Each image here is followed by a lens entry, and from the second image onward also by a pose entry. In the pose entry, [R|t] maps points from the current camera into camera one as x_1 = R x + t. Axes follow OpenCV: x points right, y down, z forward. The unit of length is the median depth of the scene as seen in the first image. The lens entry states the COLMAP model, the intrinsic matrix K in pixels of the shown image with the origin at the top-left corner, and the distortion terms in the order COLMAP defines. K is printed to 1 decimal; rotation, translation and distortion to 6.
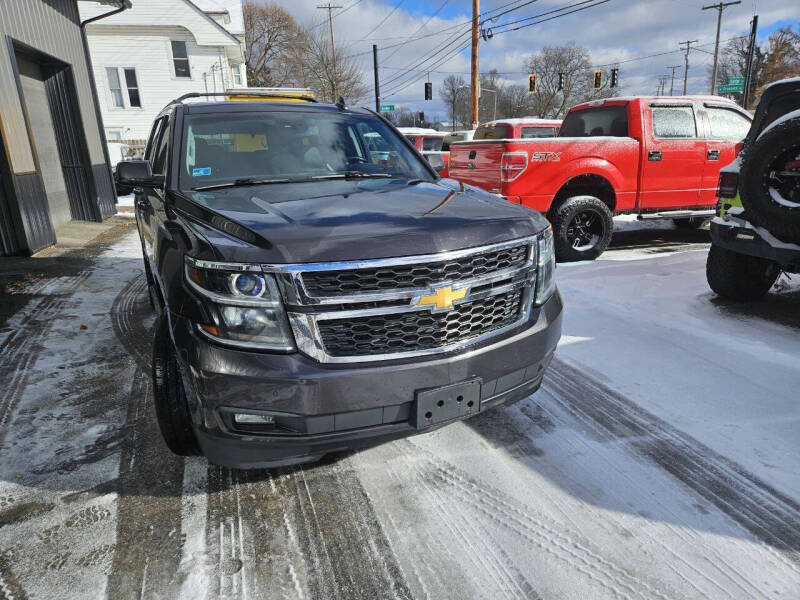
lens RADIAL K [[533.1, 0, 407.7], [0, 533.1, 298.1], [0, 0, 1]] dist [0.065620, -0.051729]
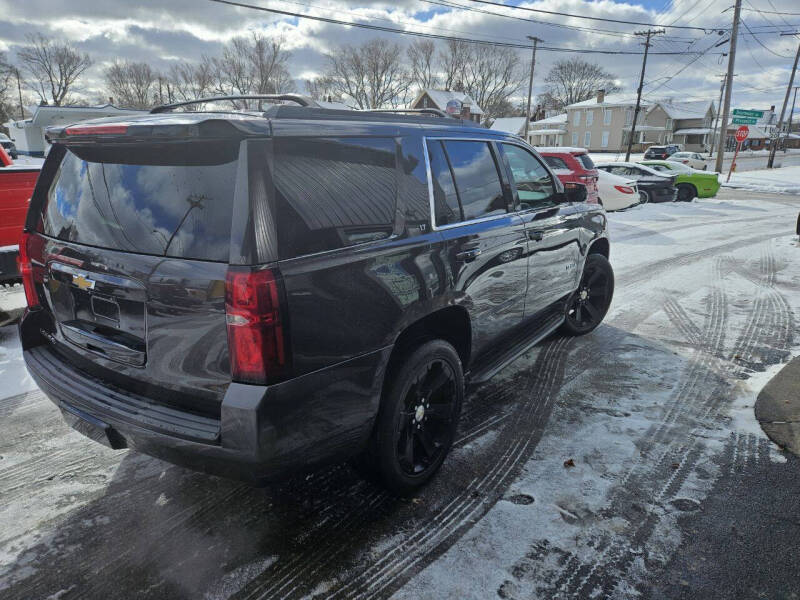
lens RADIAL K [[533.1, 0, 407.7], [0, 533.1, 298.1], [0, 0, 1]] dist [0.065620, -0.051729]
pose [[-0.480524, -0.221227, 0.848620, -1.097814], [0.248885, 0.893473, 0.373849, -0.433366], [-0.840924, 0.390852, -0.374275, 1.455911]]
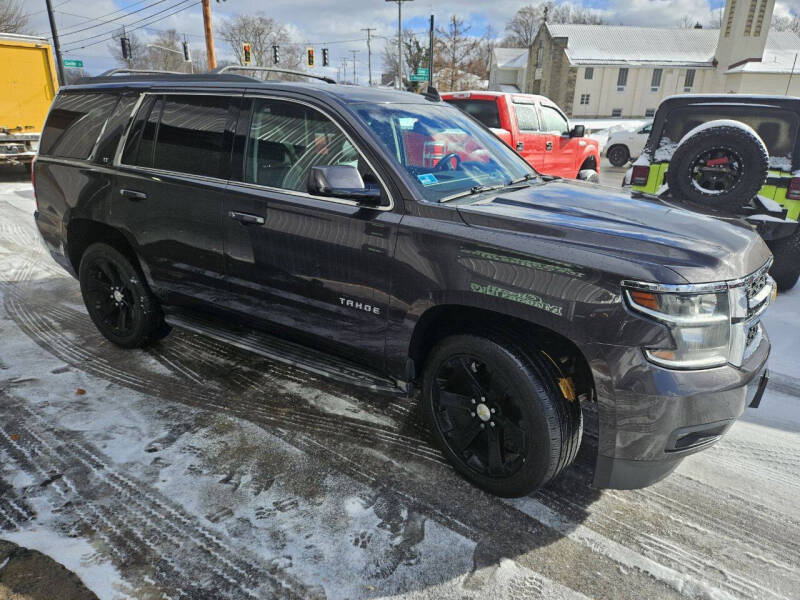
lens RADIAL K [[534.3, 0, 400.0], [0, 534.3, 300.0], [0, 0, 1]] dist [0.066064, -0.052593]
pose [[0.854889, -0.127785, 0.502829, -0.646459], [0.102525, 0.991690, 0.077711, -0.084118], [-0.508581, -0.014882, 0.860886, 0.207561]]
